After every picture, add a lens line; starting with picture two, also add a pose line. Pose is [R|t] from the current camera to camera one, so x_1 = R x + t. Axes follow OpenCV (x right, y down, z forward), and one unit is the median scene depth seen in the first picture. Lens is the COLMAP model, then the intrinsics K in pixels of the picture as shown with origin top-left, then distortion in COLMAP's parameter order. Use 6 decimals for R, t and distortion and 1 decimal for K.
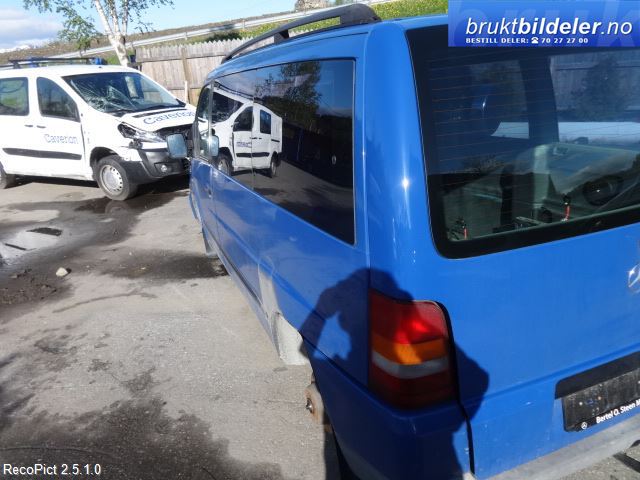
lens RADIAL K [[485.9, 0, 337.3], [0, 485.9, 240.7], [0, 0, 1]] dist [-0.006110, 0.003905]
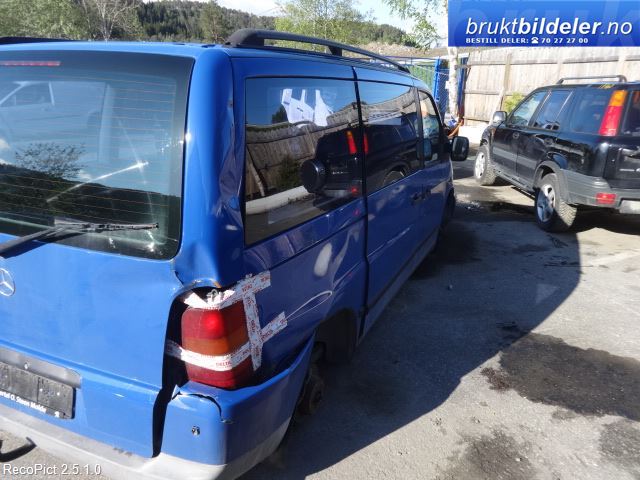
lens RADIAL K [[475.0, 0, 320.0], [0, 475.0, 240.0], [0, 0, 1]] dist [-0.009271, 0.000990]
pose [[0.691235, 0.297318, -0.658632, 0.146440], [-0.295314, 0.948079, 0.118047, -0.029190], [0.659533, 0.112905, 0.743148, 0.053029]]
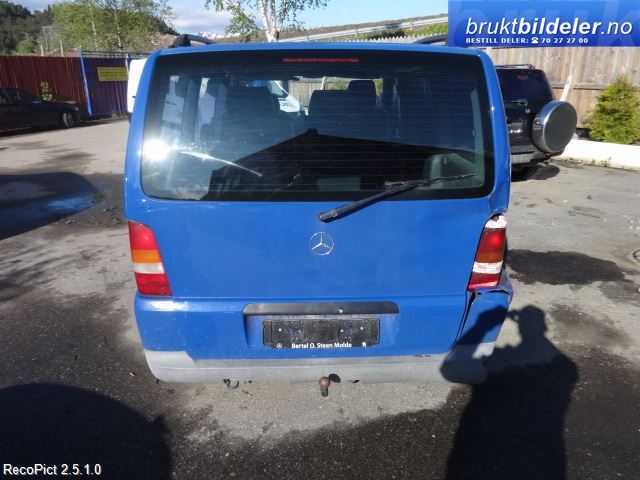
lens RADIAL K [[475.0, 0, 320.0], [0, 475.0, 240.0], [0, 0, 1]] dist [-0.009271, 0.000990]
pose [[0.936176, 0.171053, -0.307108, 0.082021], [-0.168033, 0.985107, 0.036457, 0.001491], [0.308770, 0.017474, 0.950976, -0.020644]]
